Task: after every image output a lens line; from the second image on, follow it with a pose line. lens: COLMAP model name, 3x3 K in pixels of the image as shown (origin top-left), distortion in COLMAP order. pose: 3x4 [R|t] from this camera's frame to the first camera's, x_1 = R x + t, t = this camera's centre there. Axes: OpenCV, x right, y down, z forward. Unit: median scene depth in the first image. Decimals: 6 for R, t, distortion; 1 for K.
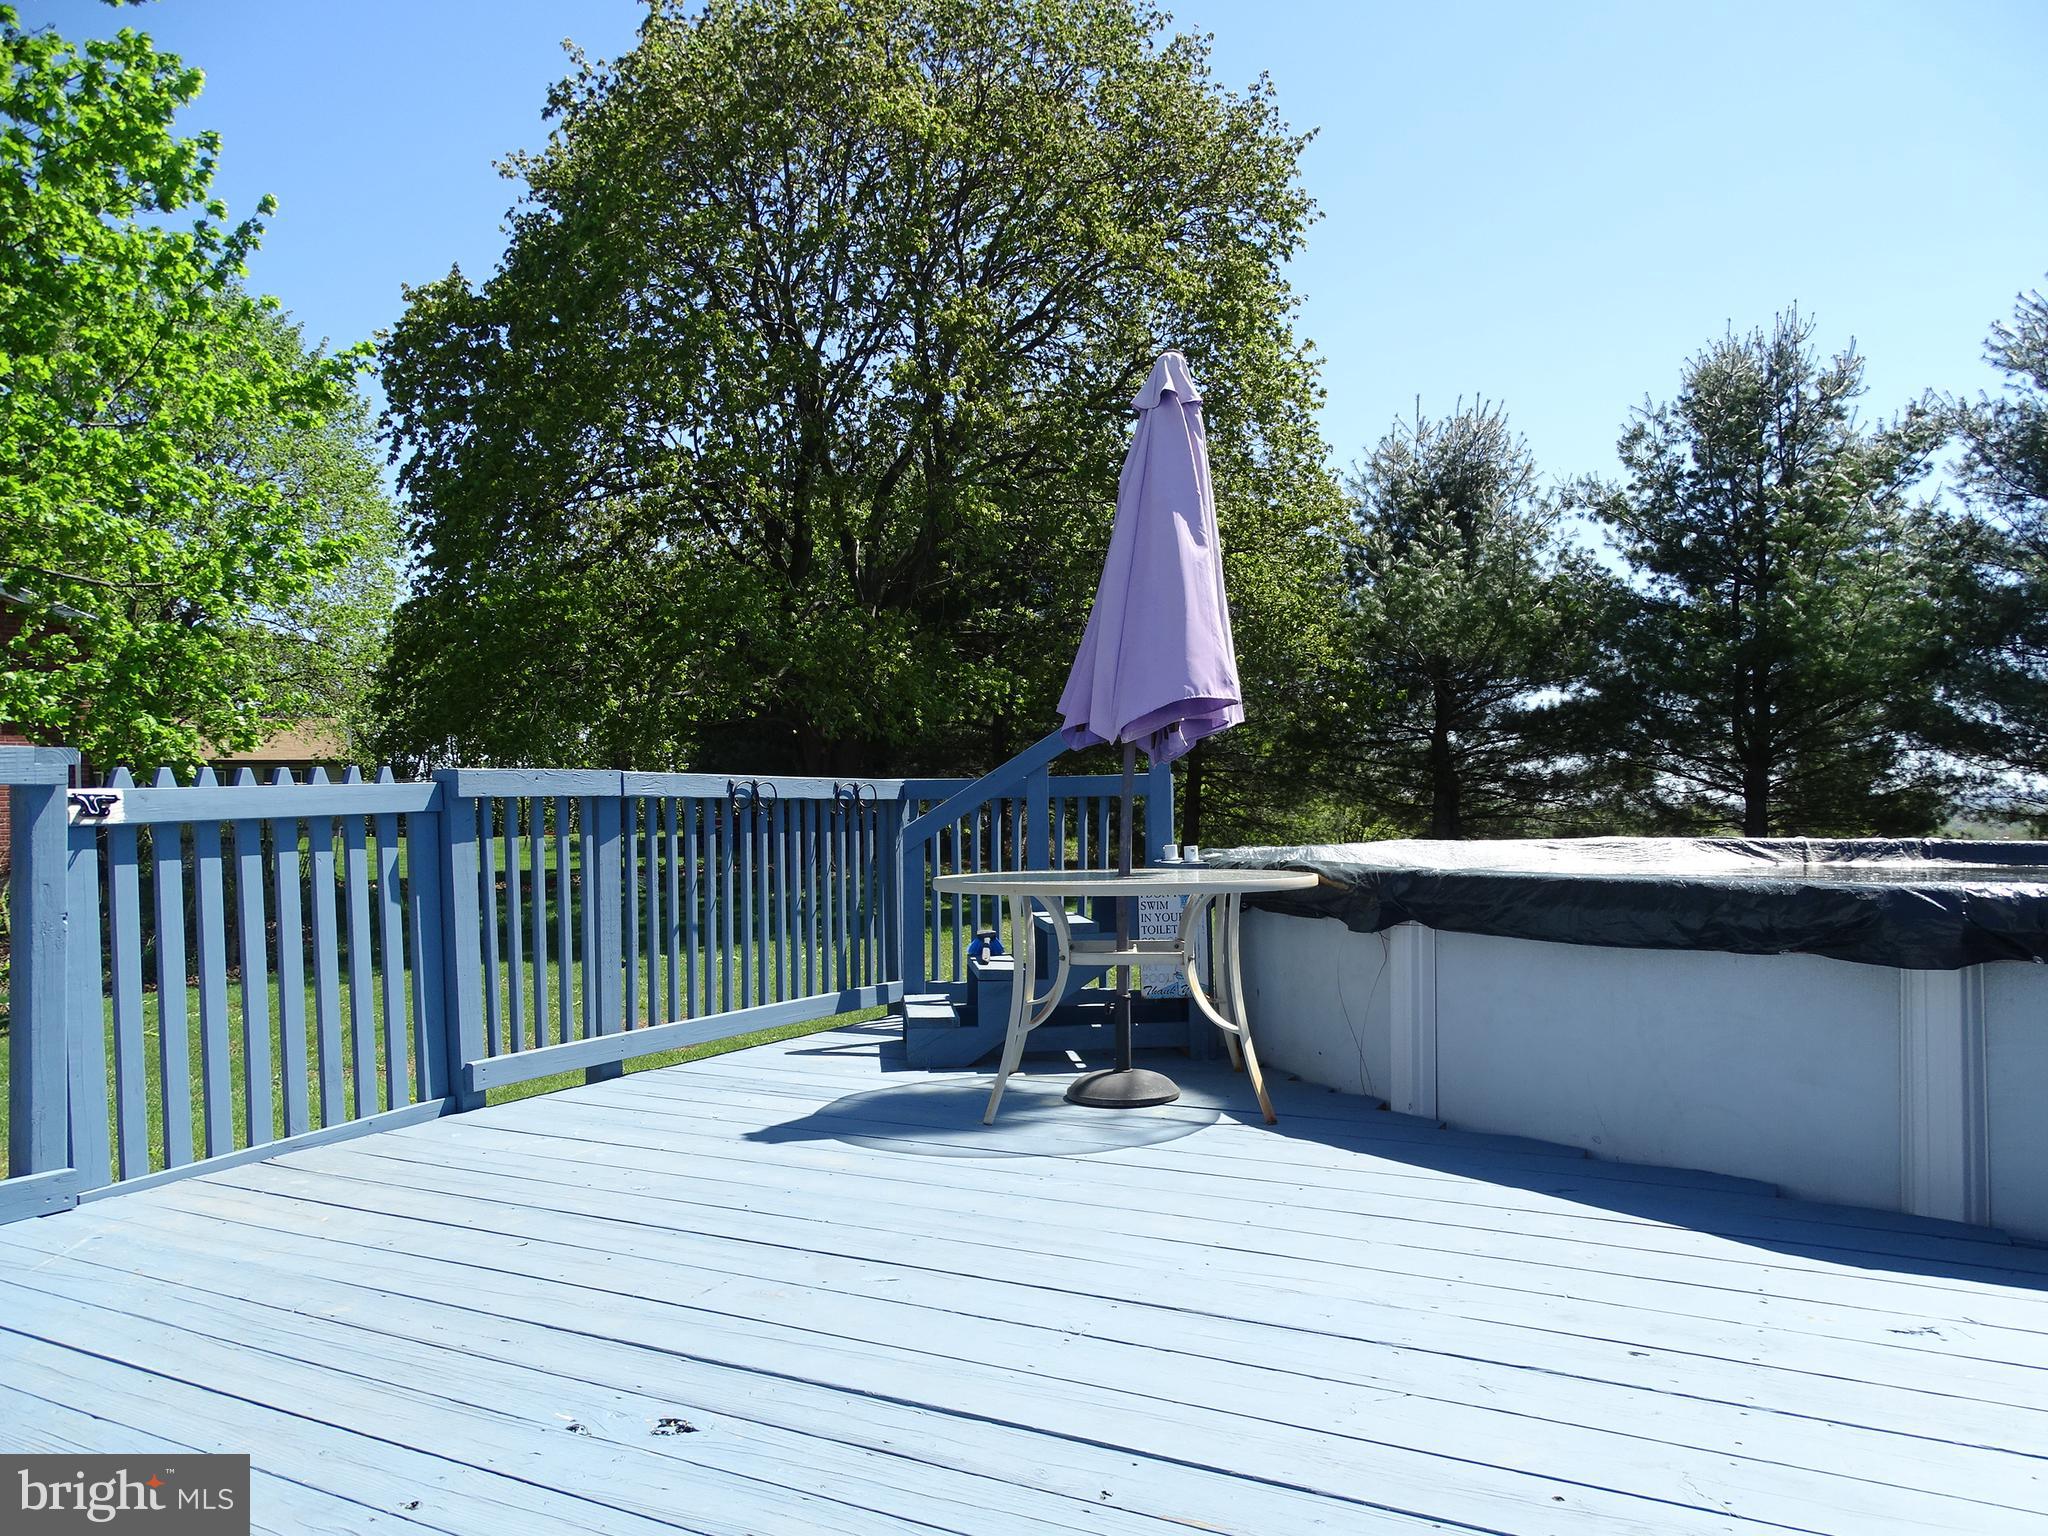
lens RADIAL K [[1442.8, 0, 1039.9], [0, 1442.8, 776.5], [0, 0, 1]] dist [0.006083, 0.006179]
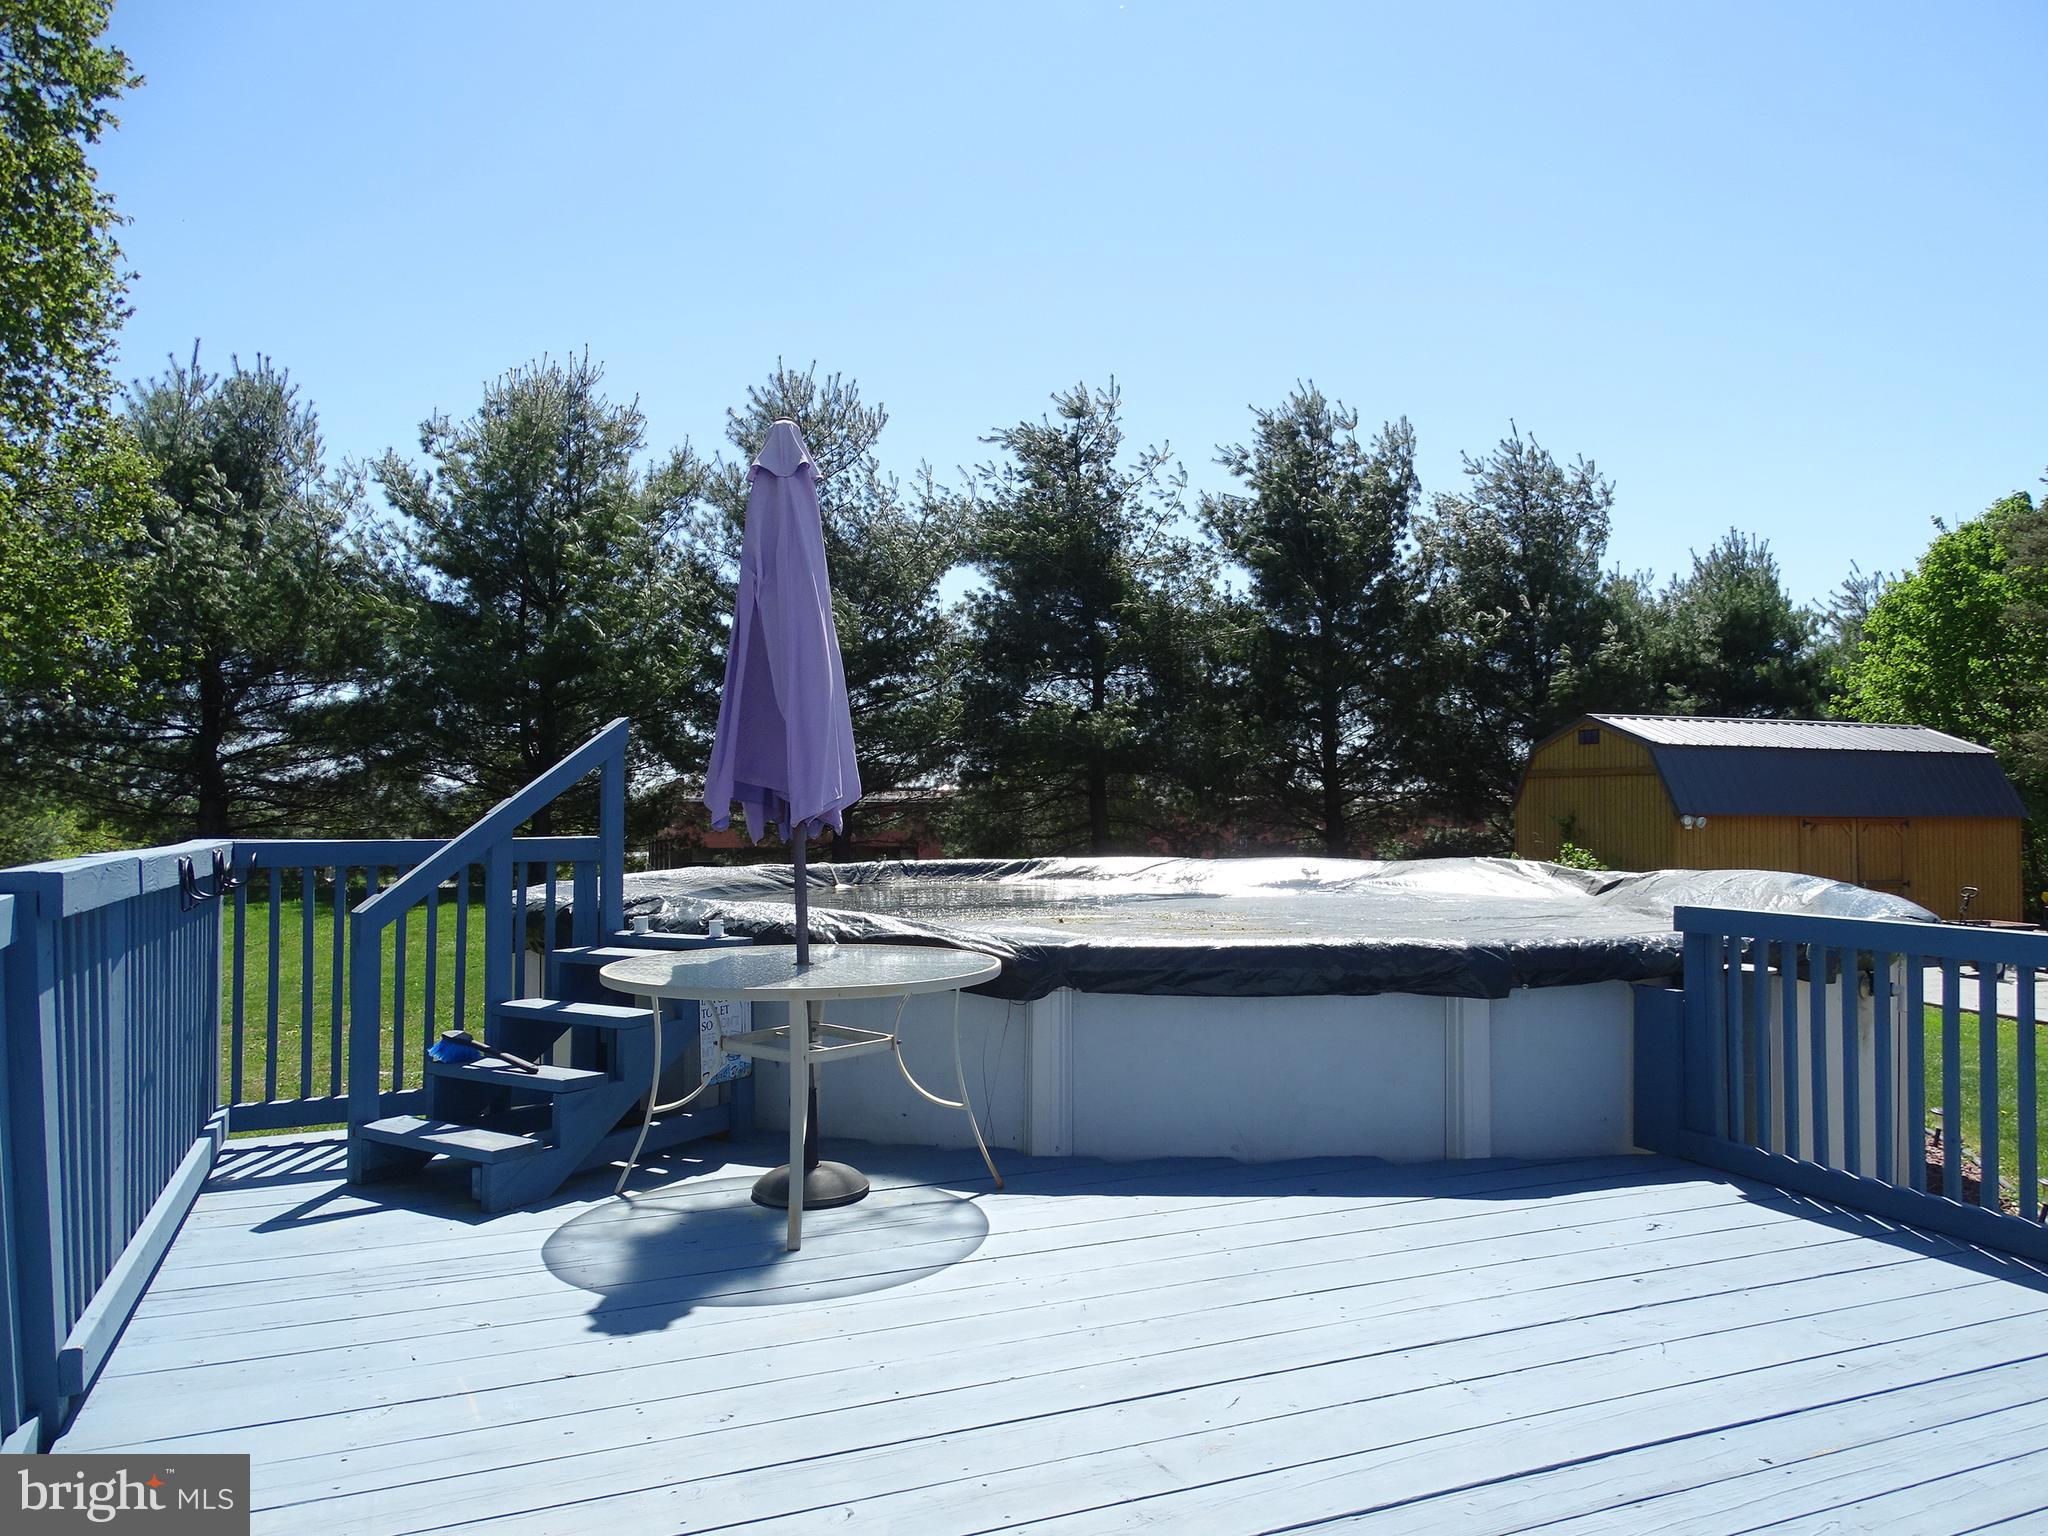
lens RADIAL K [[1442.8, 0, 1032.8], [0, 1442.8, 777.4], [0, 0, 1]] dist [0.006083, 0.006179]
pose [[0.616283, 0.024620, 0.787140, -0.682437], [-0.034880, 0.999384, -0.003950, -0.062831], [-0.786752, -0.025021, 0.616762, 0.315632]]
